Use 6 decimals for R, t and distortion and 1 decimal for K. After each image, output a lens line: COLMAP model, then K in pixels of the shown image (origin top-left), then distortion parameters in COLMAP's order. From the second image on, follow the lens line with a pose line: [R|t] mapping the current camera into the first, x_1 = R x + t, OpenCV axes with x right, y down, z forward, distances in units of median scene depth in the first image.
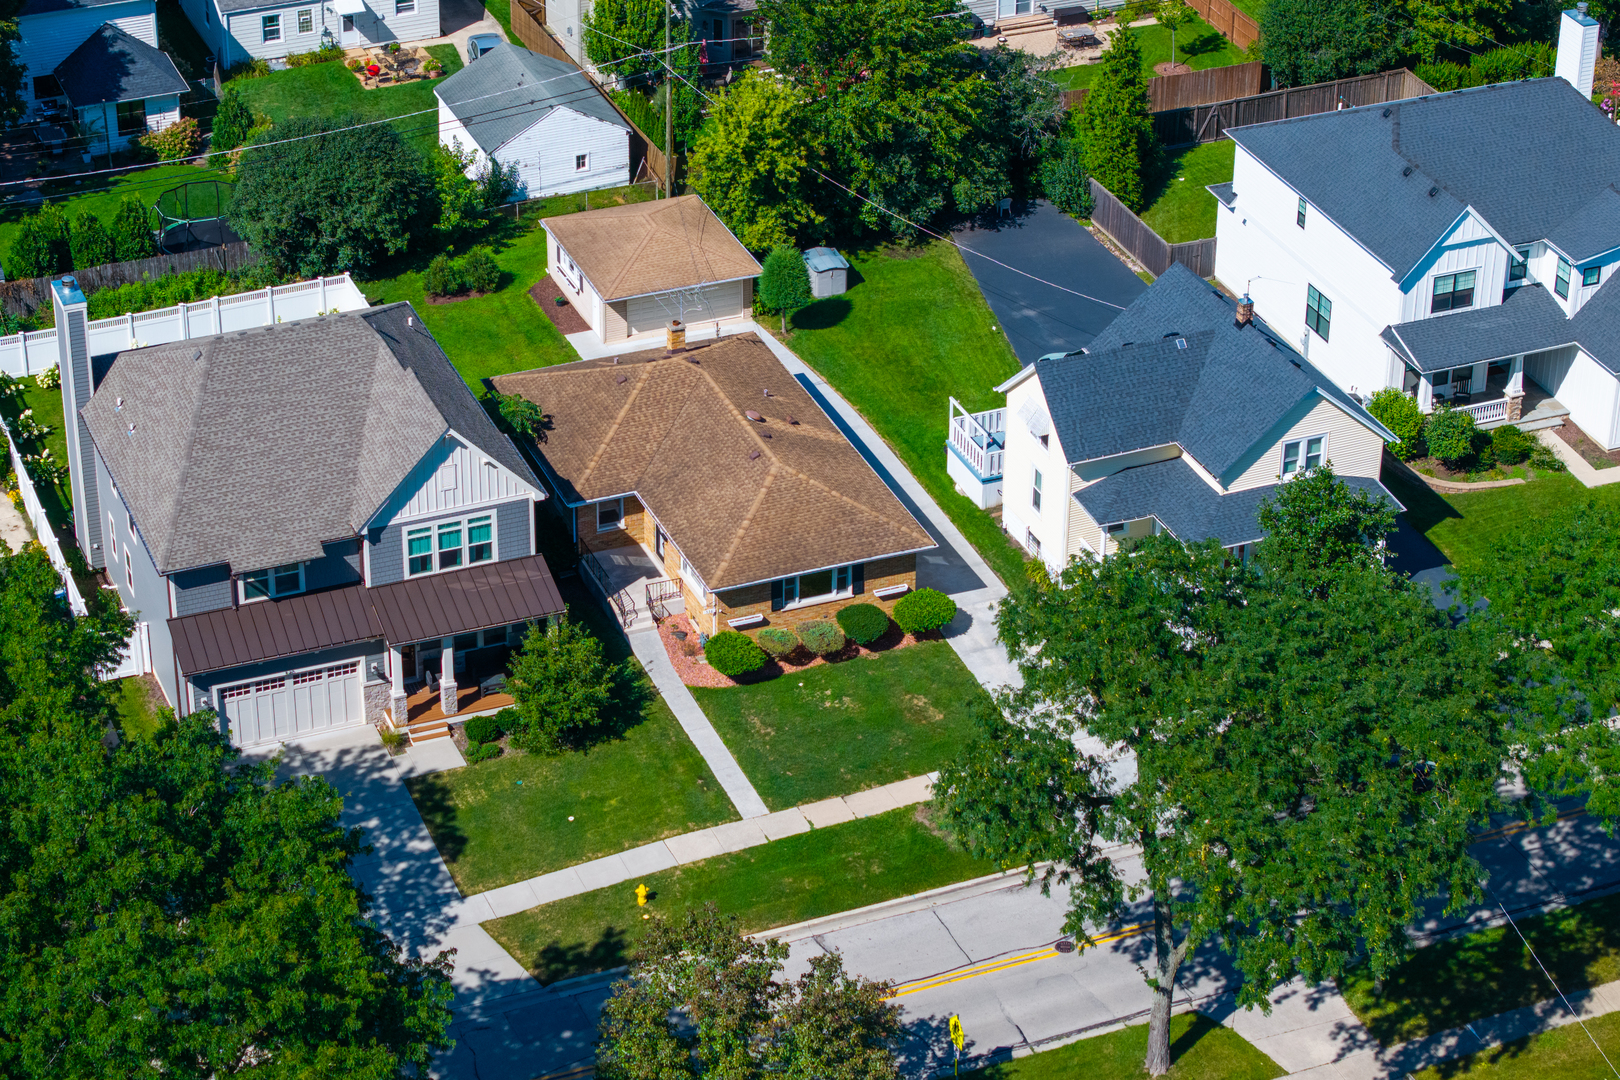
lens RADIAL K [[3400.1, 0, 808.0], [0, 3400.1, 547.3], [0, 0, 1]] dist [-0.191242, 0.000000]
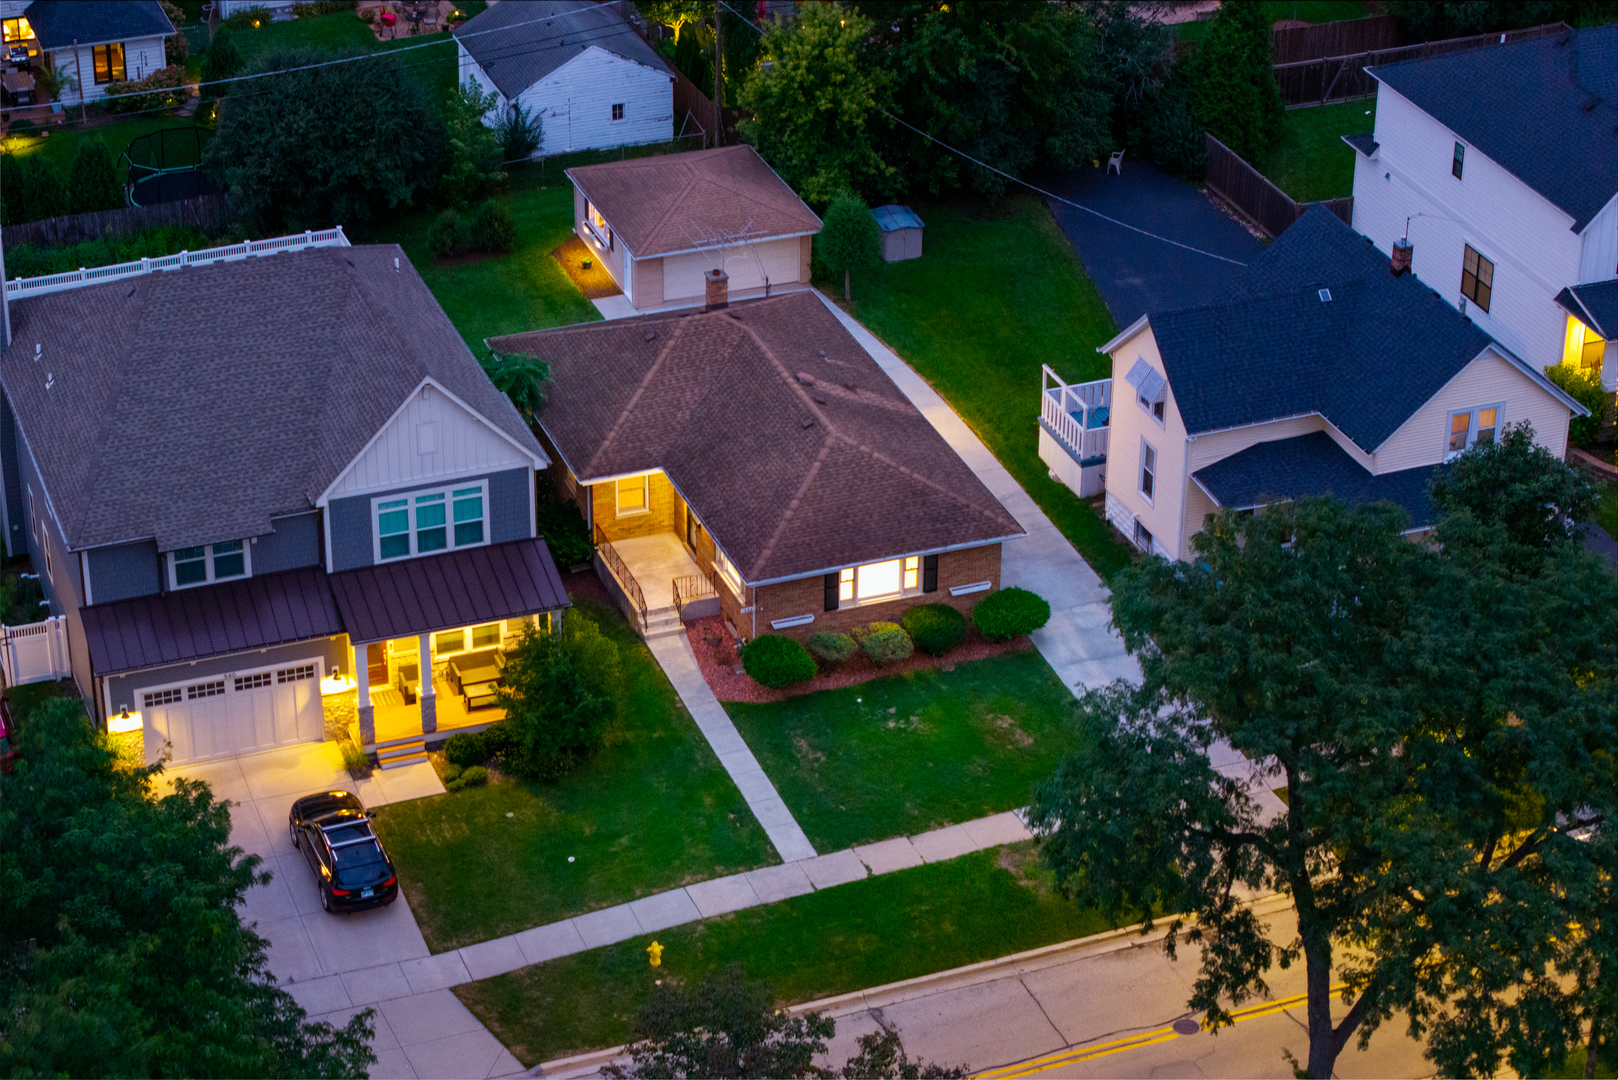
lens RADIAL K [[3326.0, 0, 810.0], [0, 3326.0, 525.5], [0, 0, 1]] dist [-0.184300, 0.000000]
pose [[0.999670, 0.010684, -0.023349, 0.004364], [-0.011396, 0.999467, -0.030607, 0.023198], [0.023010, 0.030863, 0.999259, 0.202641]]
